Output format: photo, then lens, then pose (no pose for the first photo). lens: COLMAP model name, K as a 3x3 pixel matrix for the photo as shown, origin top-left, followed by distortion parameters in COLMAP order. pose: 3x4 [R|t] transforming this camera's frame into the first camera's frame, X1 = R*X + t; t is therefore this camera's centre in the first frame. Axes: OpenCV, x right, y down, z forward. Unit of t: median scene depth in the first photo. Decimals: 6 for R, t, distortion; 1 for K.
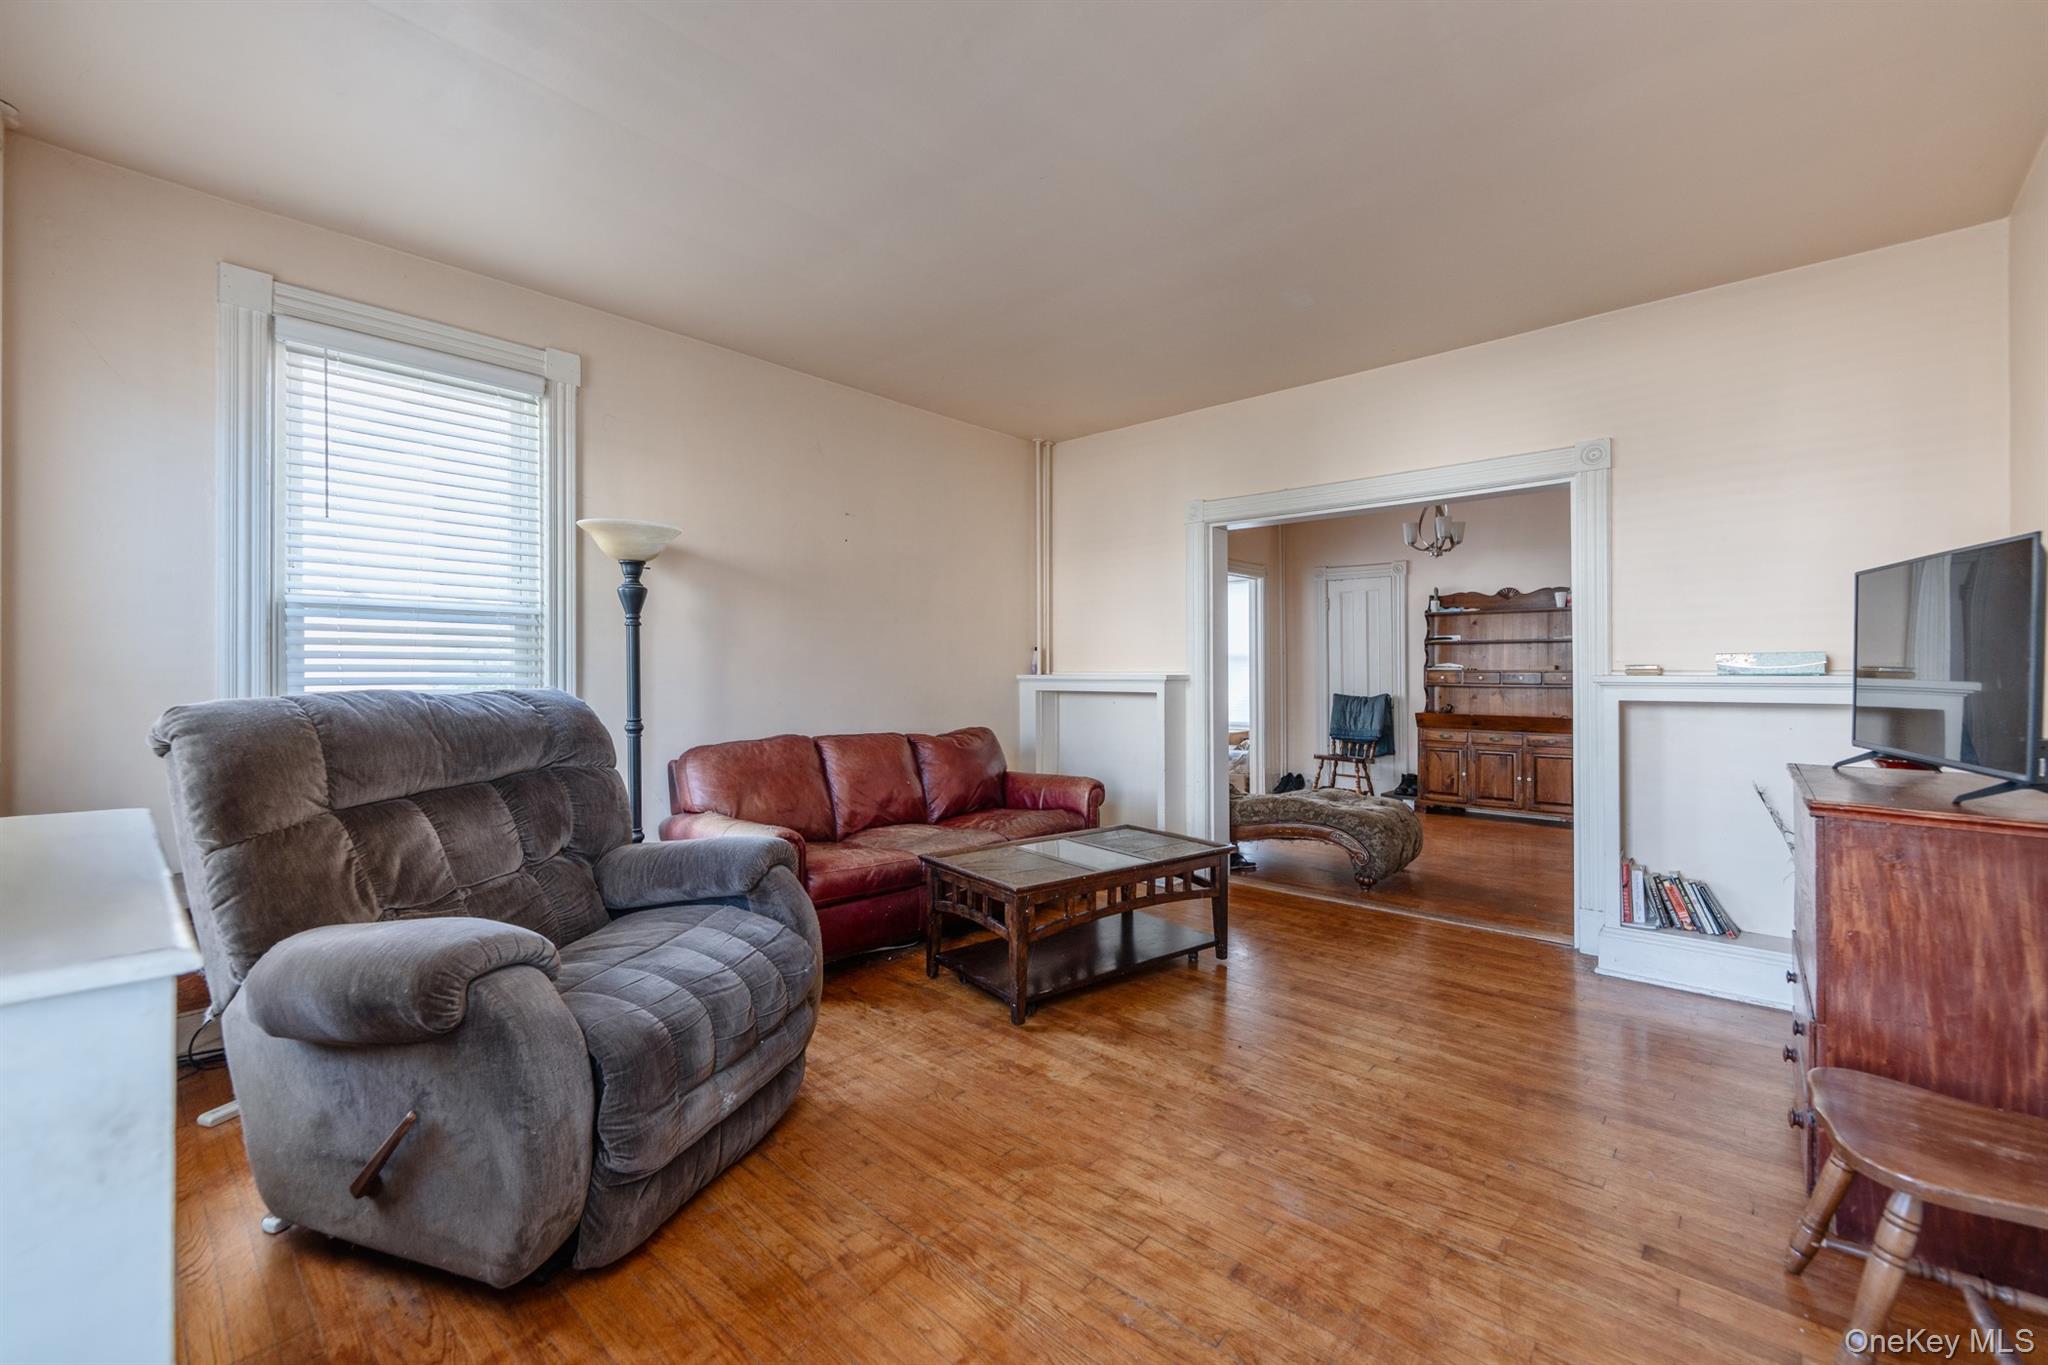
lens RADIAL K [[838.3, 0, 1002.9], [0, 838.3, 657.8], [0, 0, 1]] dist [0.008211, -0.001881]
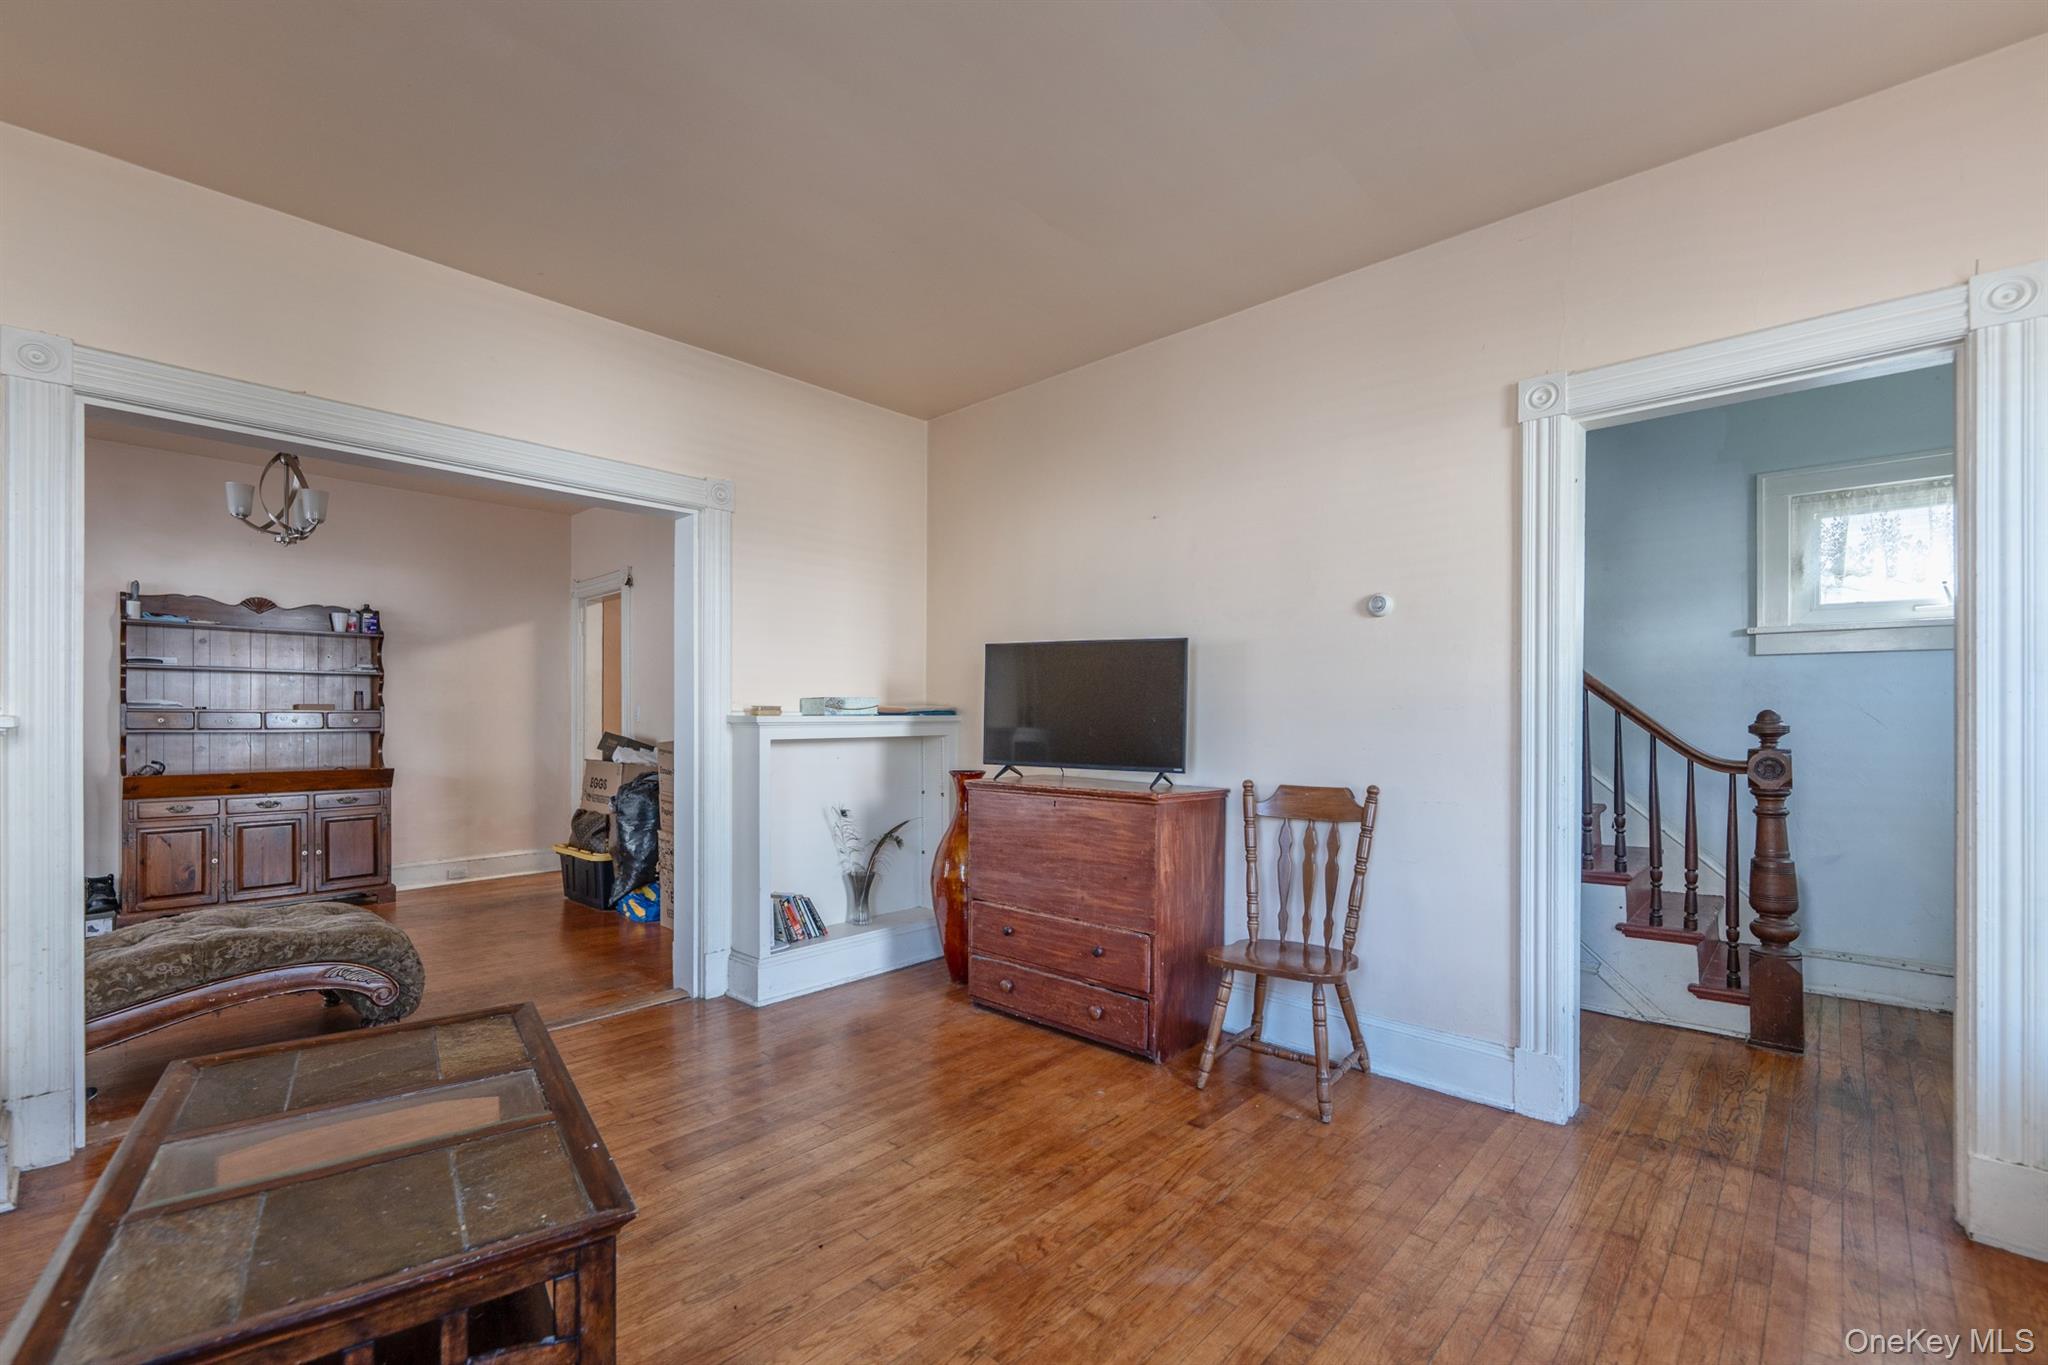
lens RADIAL K [[881.8, 0, 1041.6], [0, 881.8, 708.0], [0, 0, 1]] dist [0.003684, 0.000031]
pose [[-0.009730, 0.007924, 0.999921, -0.431128], [-0.018809, 0.999790, -0.008106, 0.016136], [-0.999776, -0.018887, -0.009579, 0.781335]]
